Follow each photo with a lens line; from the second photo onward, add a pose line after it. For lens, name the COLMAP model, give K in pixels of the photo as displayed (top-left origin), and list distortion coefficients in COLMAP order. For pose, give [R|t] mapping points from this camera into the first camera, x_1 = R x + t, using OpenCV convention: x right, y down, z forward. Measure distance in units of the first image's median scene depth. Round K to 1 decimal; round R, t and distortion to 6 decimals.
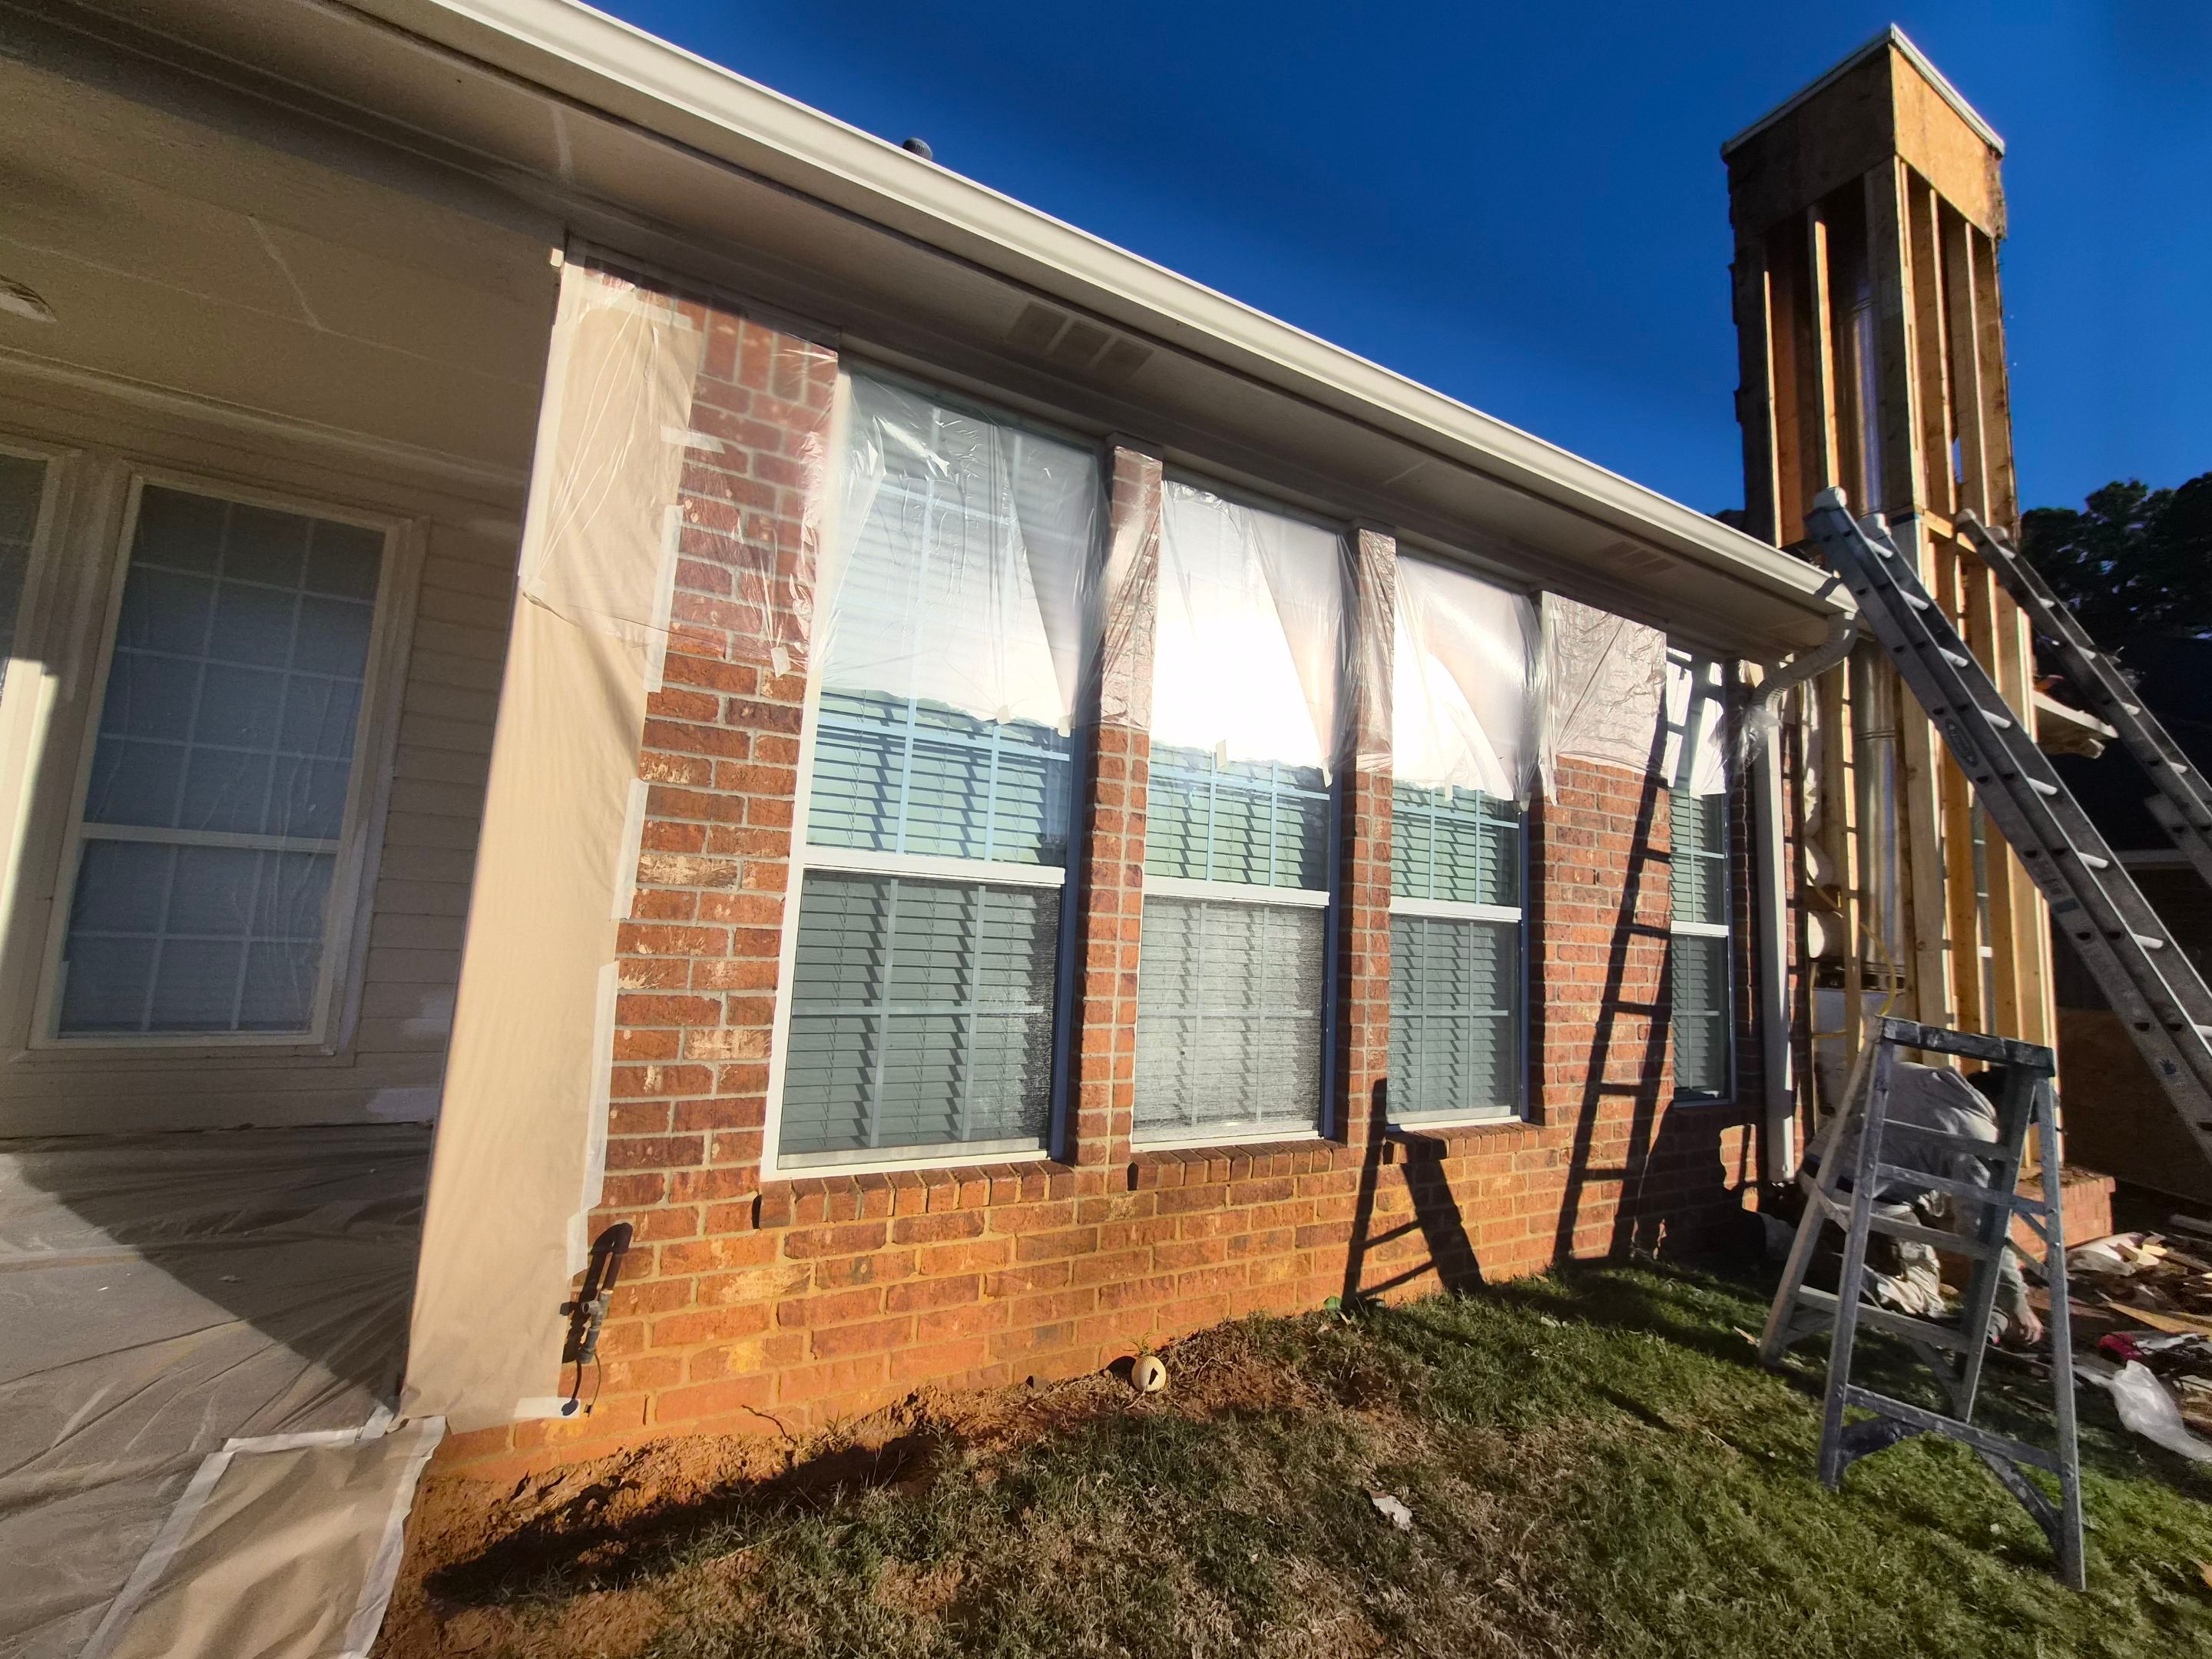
lens RADIAL K [[865.6, 0, 1115.7], [0, 865.6, 826.5], [0, 0, 1]] dist [-0.007797, 0.000008]
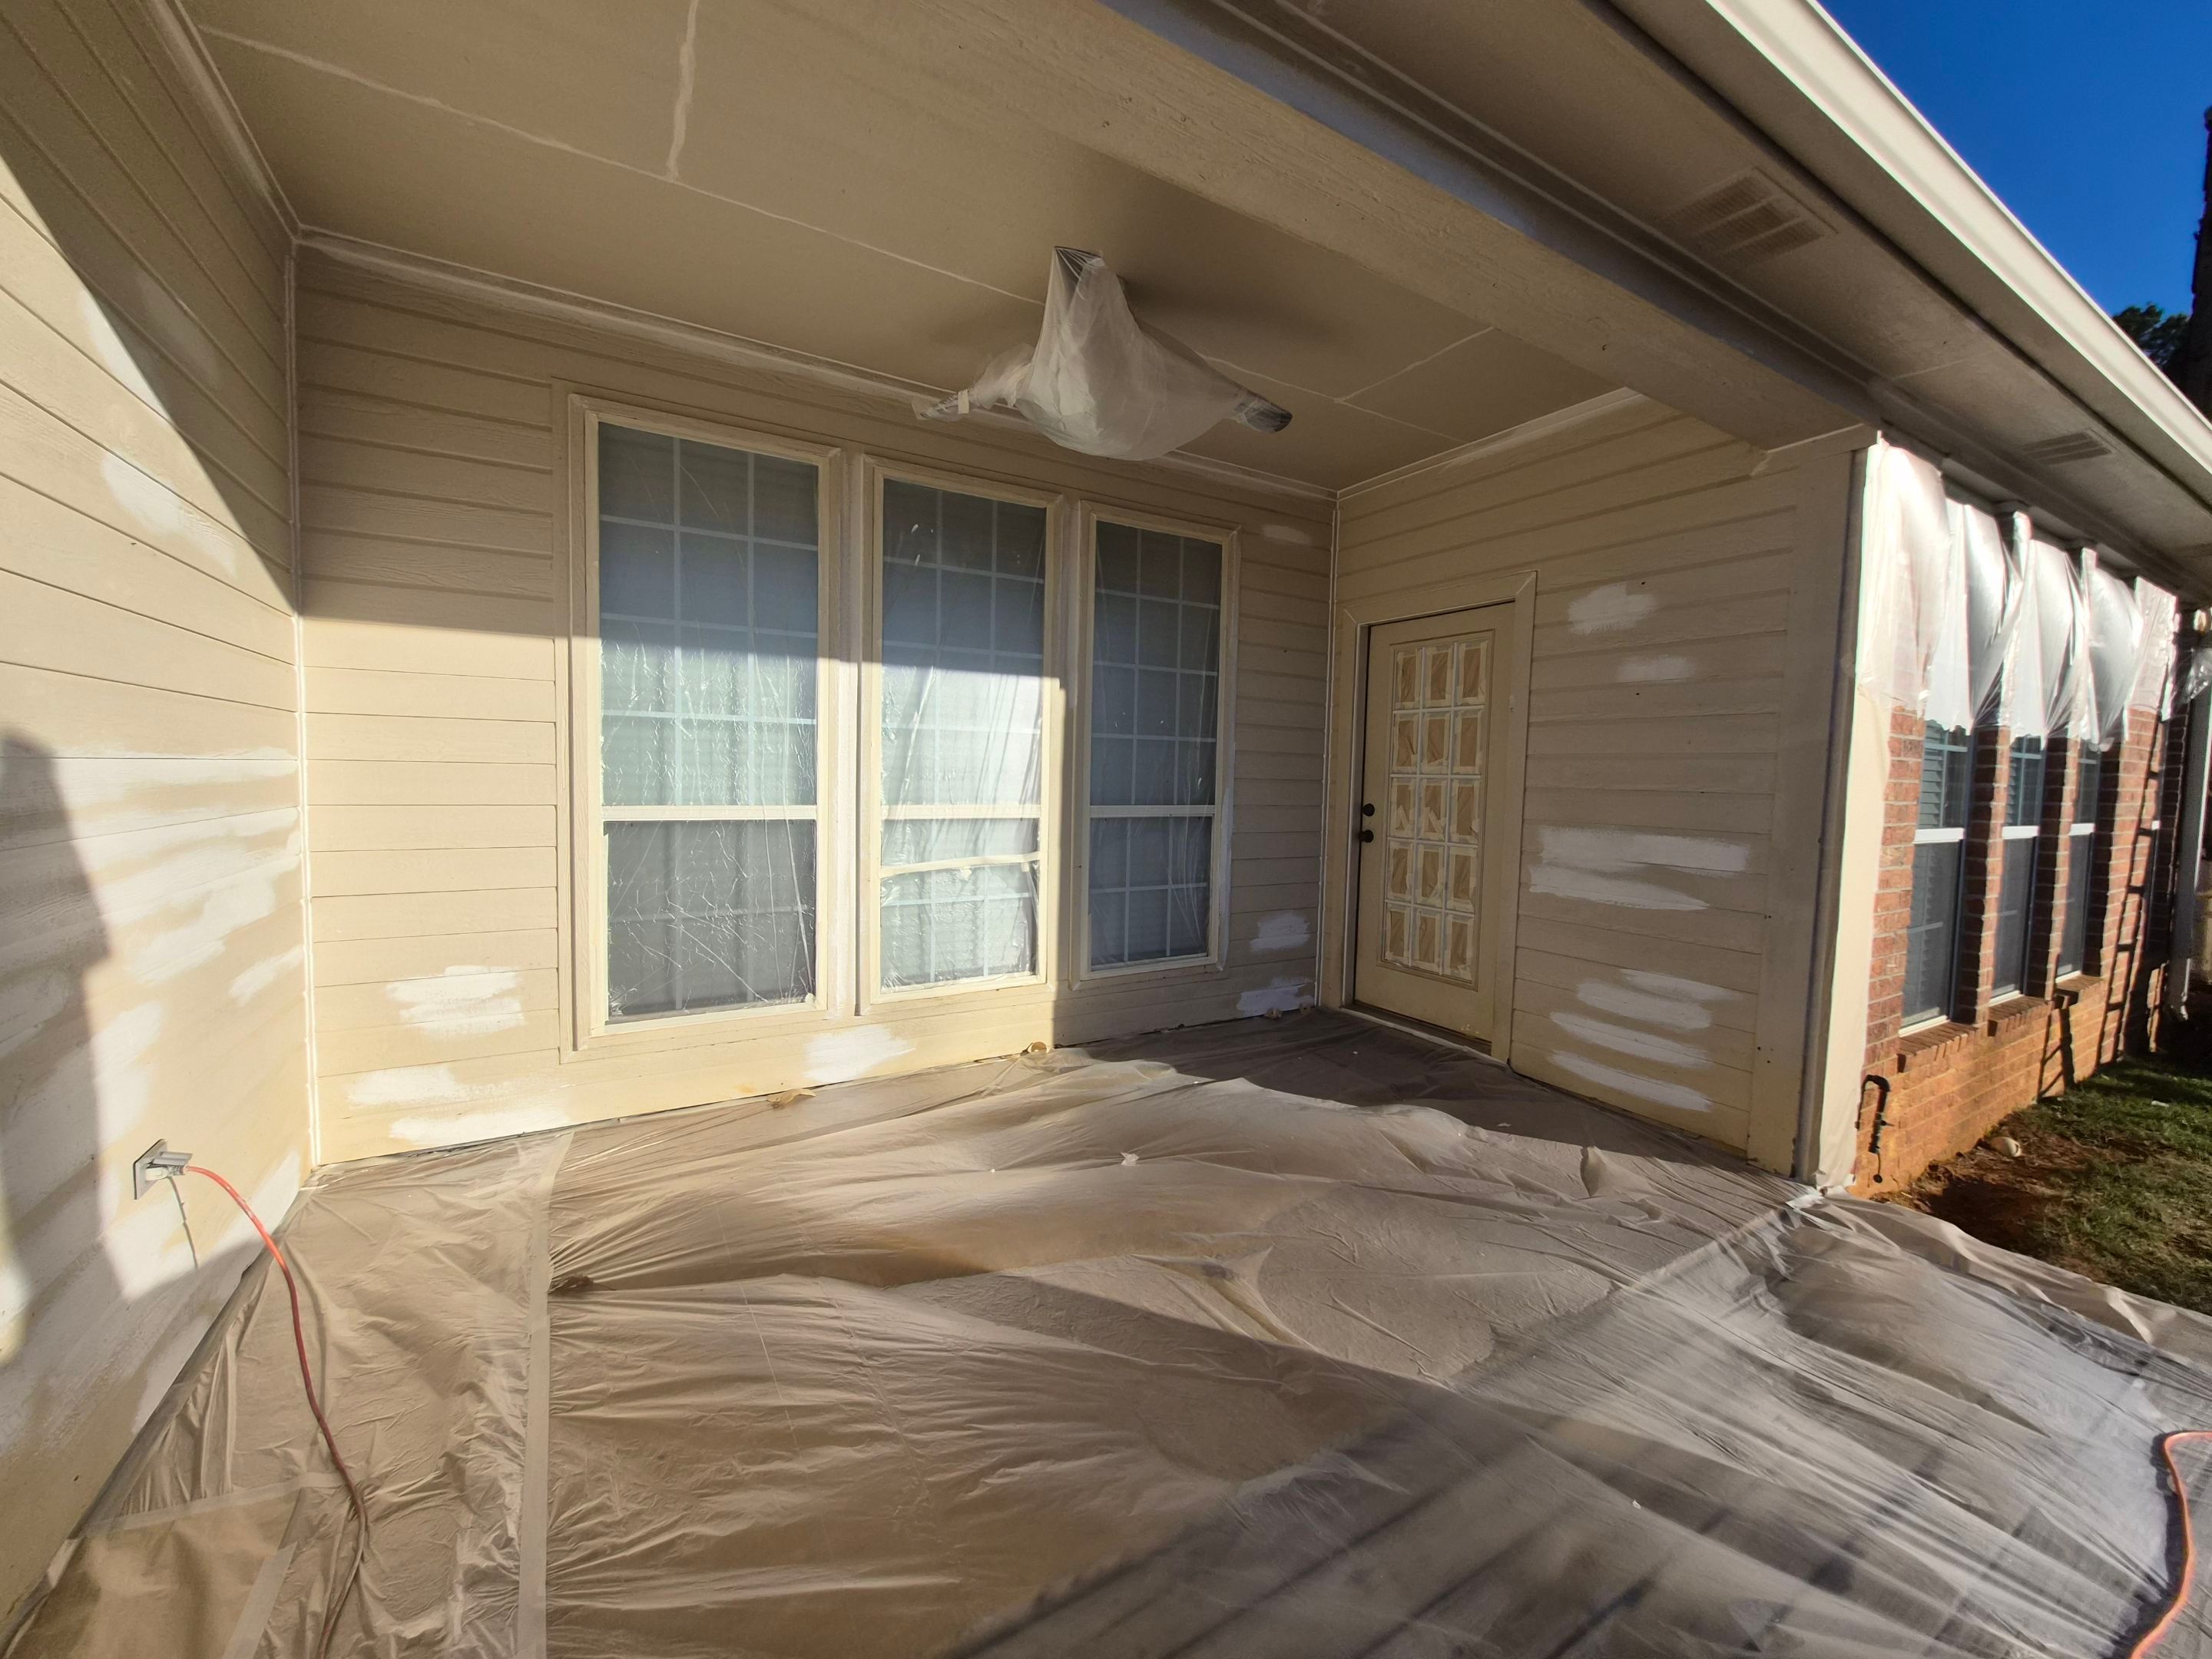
lens RADIAL K [[877.1, 0, 1113.8], [0, 877.1, 823.0], [0, 0, 1]] dist [0.001197, 0.000476]
pose [[0.997730, -0.037859, 0.055694, -1.153295], [0.028002, 0.985361, 0.168165, -0.182340], [-0.061245, -0.166224, 0.984184, -0.259949]]
